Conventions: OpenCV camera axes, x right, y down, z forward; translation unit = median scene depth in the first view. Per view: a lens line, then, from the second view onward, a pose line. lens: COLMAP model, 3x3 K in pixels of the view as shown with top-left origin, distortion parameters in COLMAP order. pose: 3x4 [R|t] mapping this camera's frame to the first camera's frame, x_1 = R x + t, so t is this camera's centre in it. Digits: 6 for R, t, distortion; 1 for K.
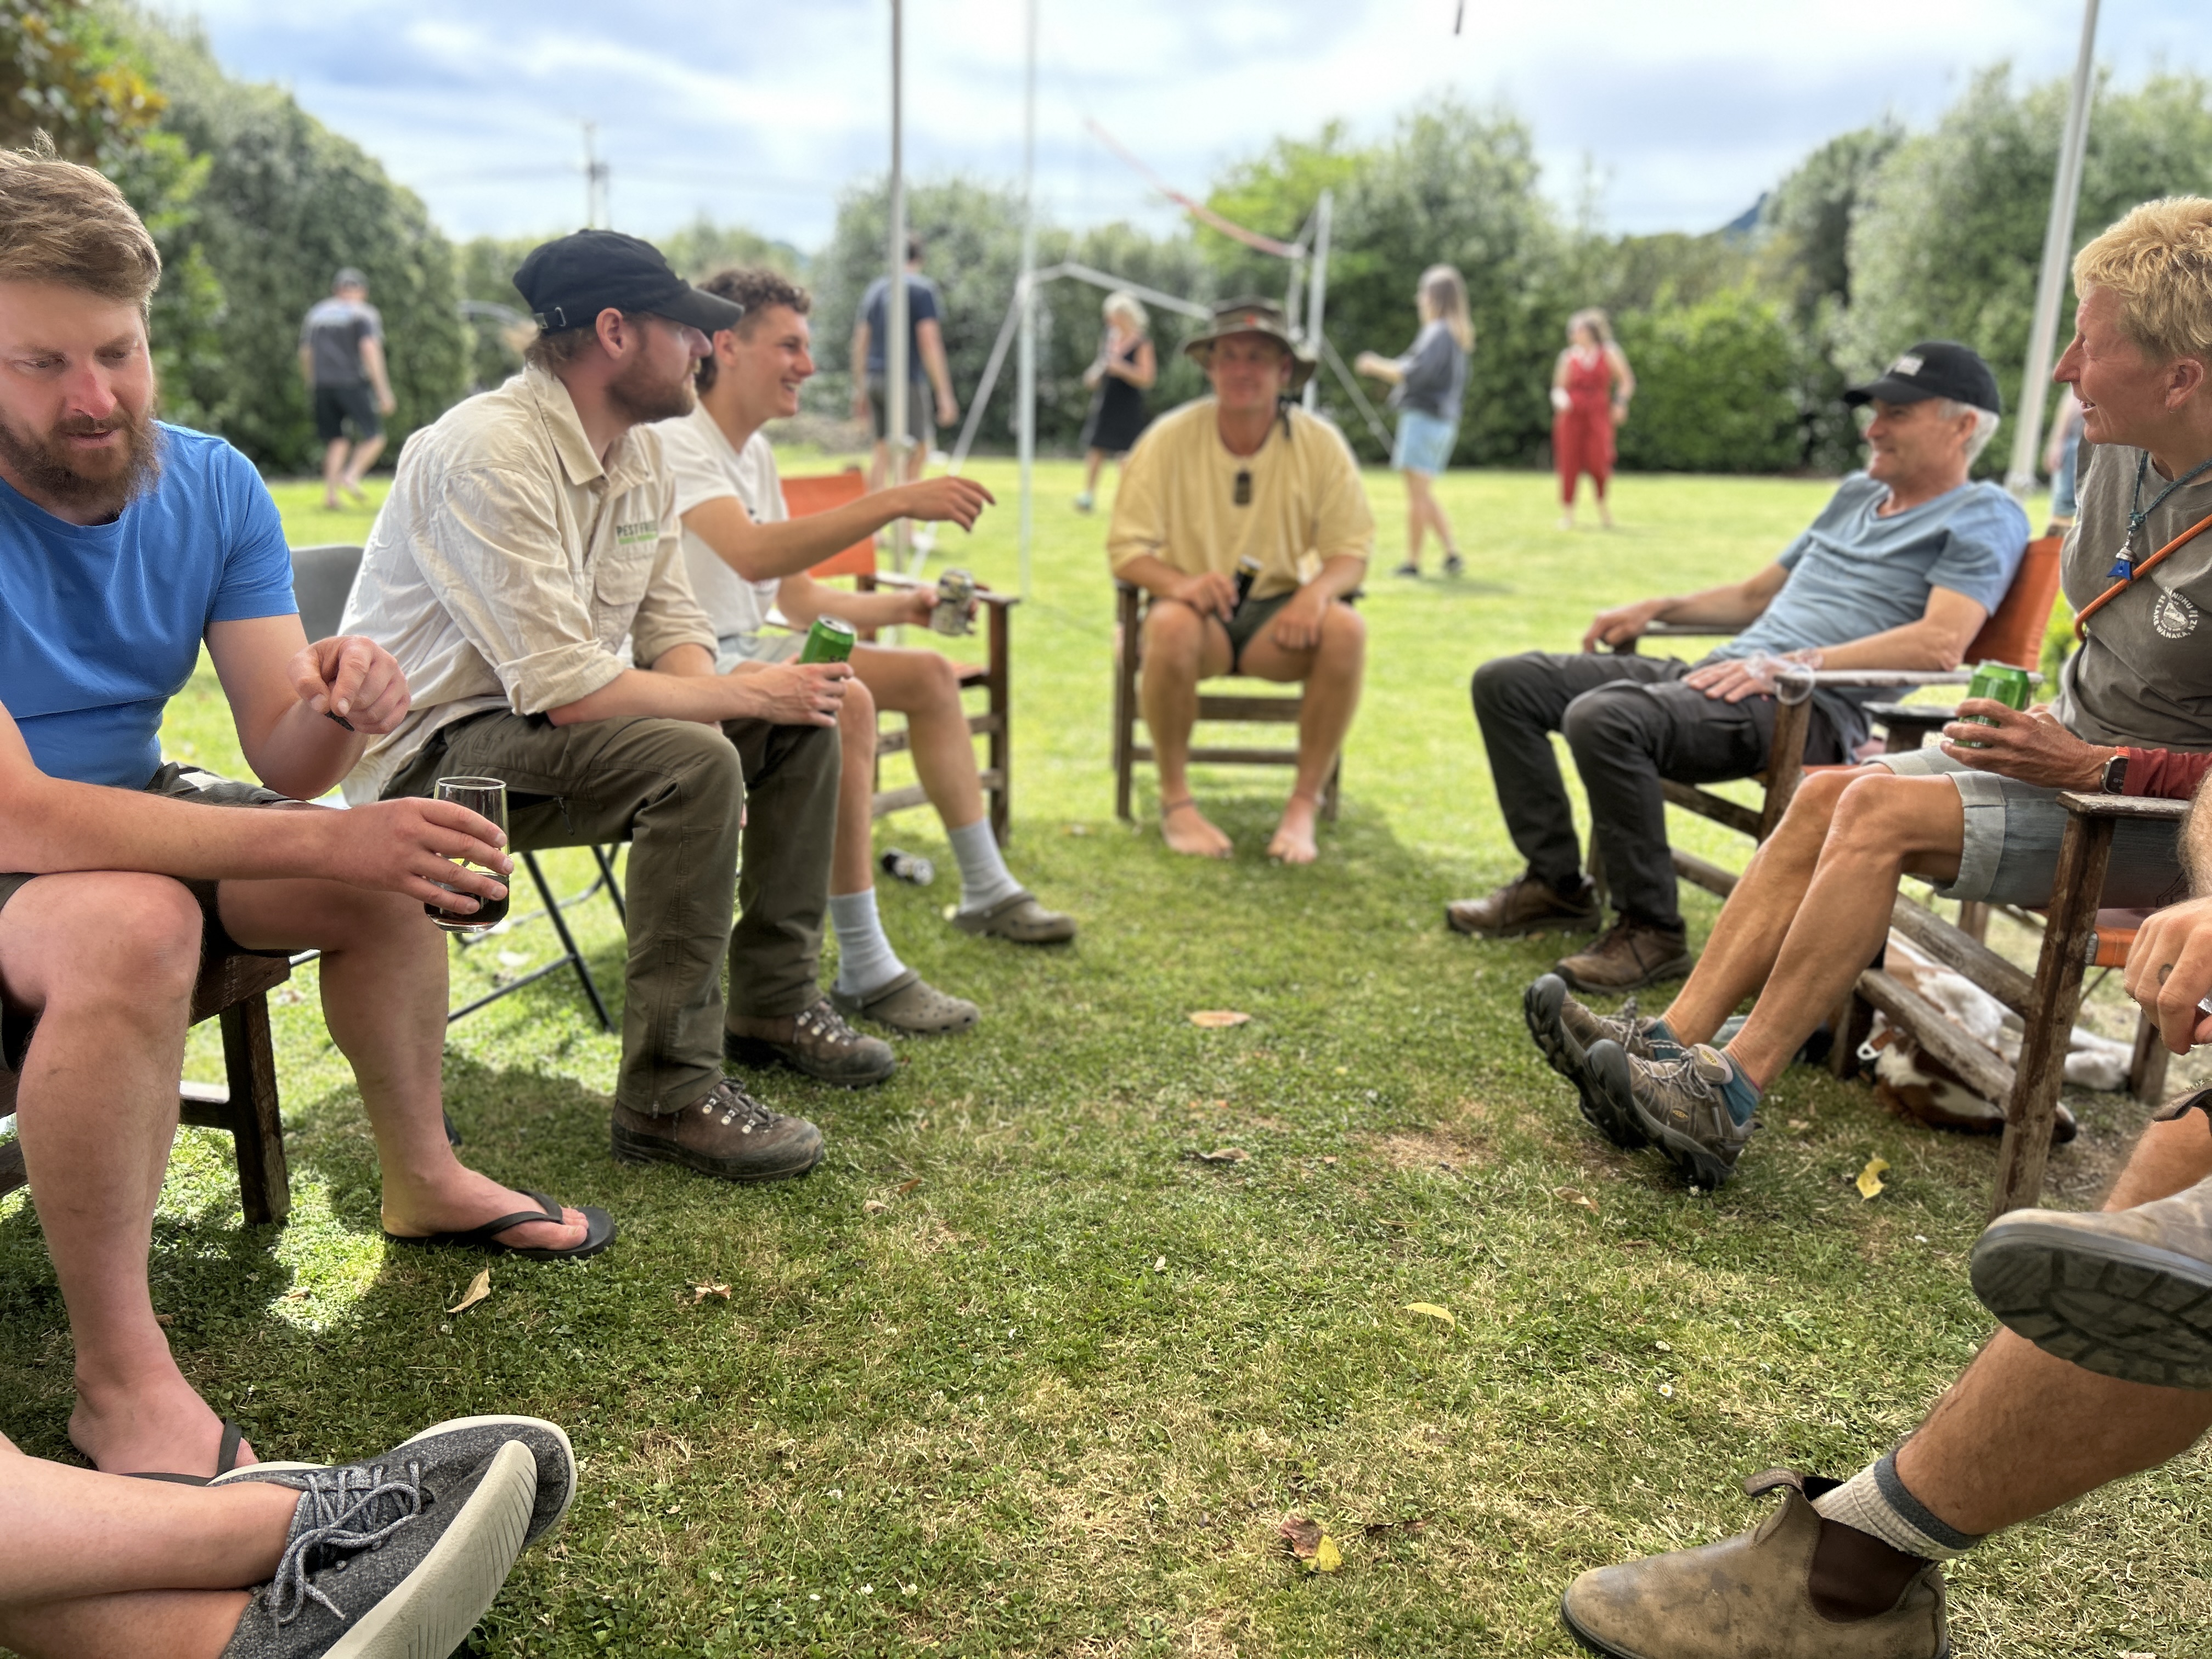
lens RADIAL K [[1640.5, 0, 1097.2], [0, 1640.5, 840.2], [0, 0, 1]] dist [0.017036, -0.028582]
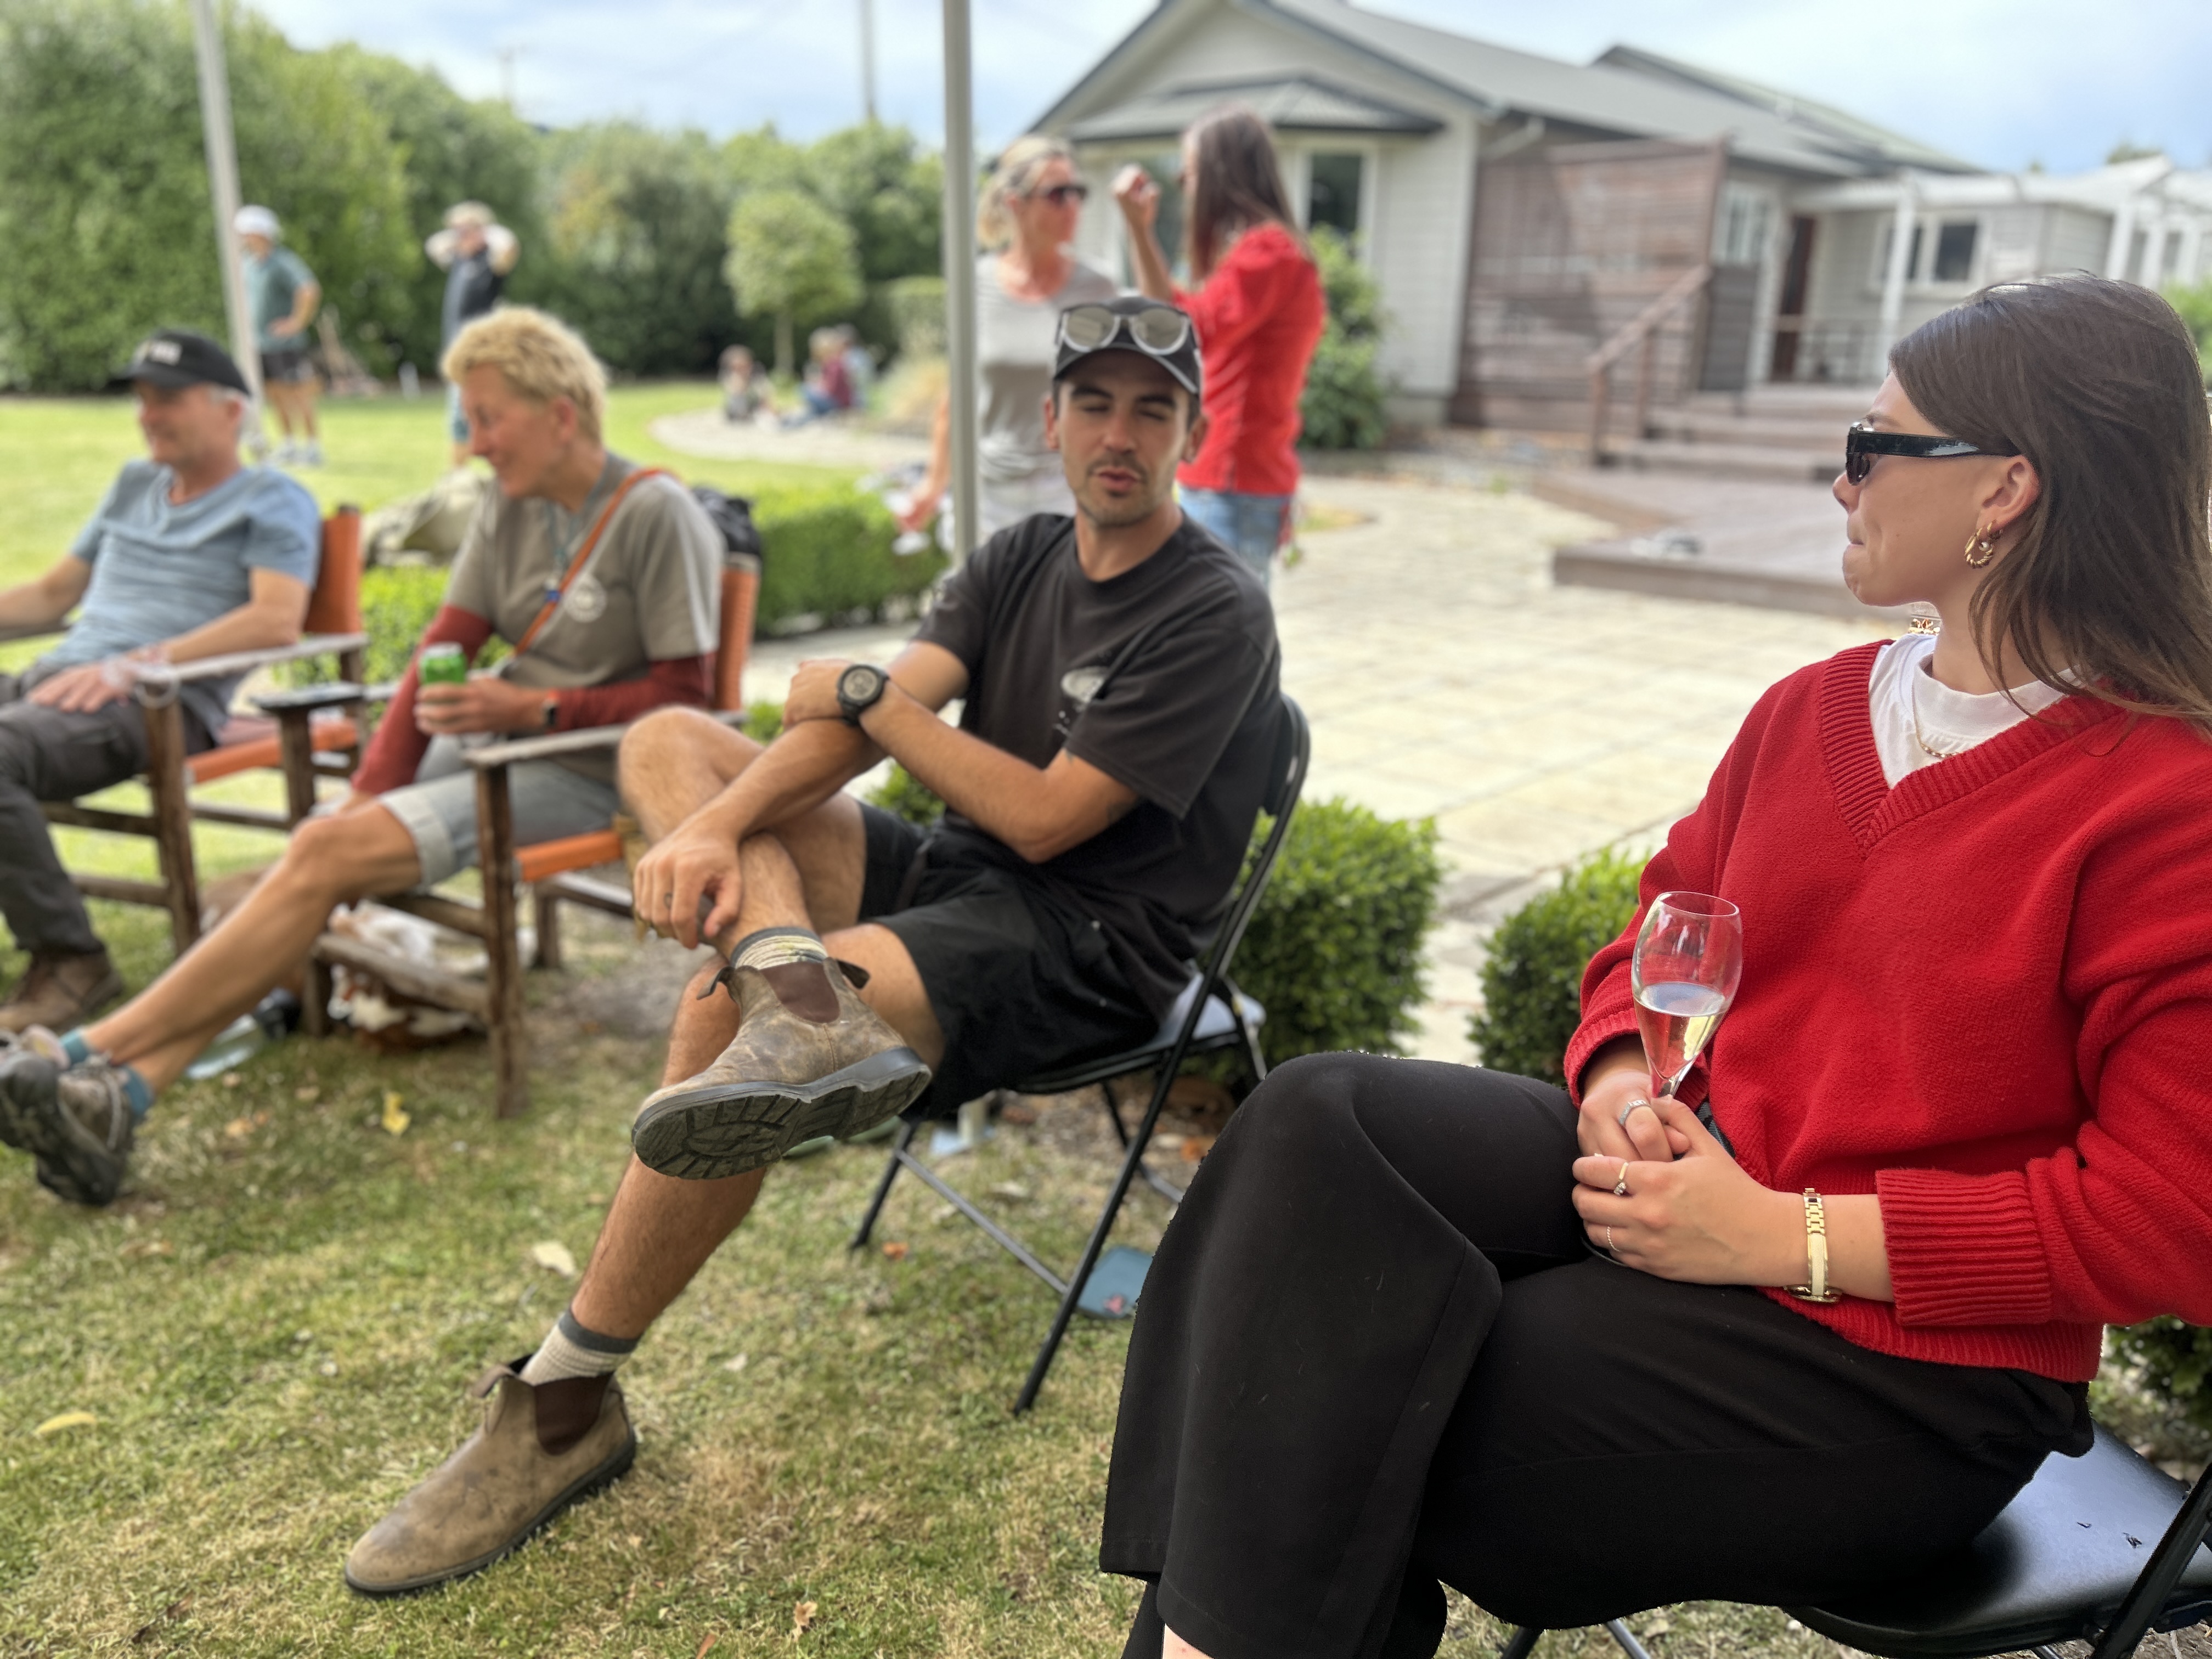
lens RADIAL K [[1640.5, 0, 1102.4], [0, 1640.5, 826.6], [0, 0, 1]] dist [0.017036, -0.028582]
pose [[0.539946, -0.245499, 0.805102, -0.160503], [0.213059, 0.965232, 0.151438, -0.066341], [-0.814288, 0.089765, 0.573479, -0.074980]]
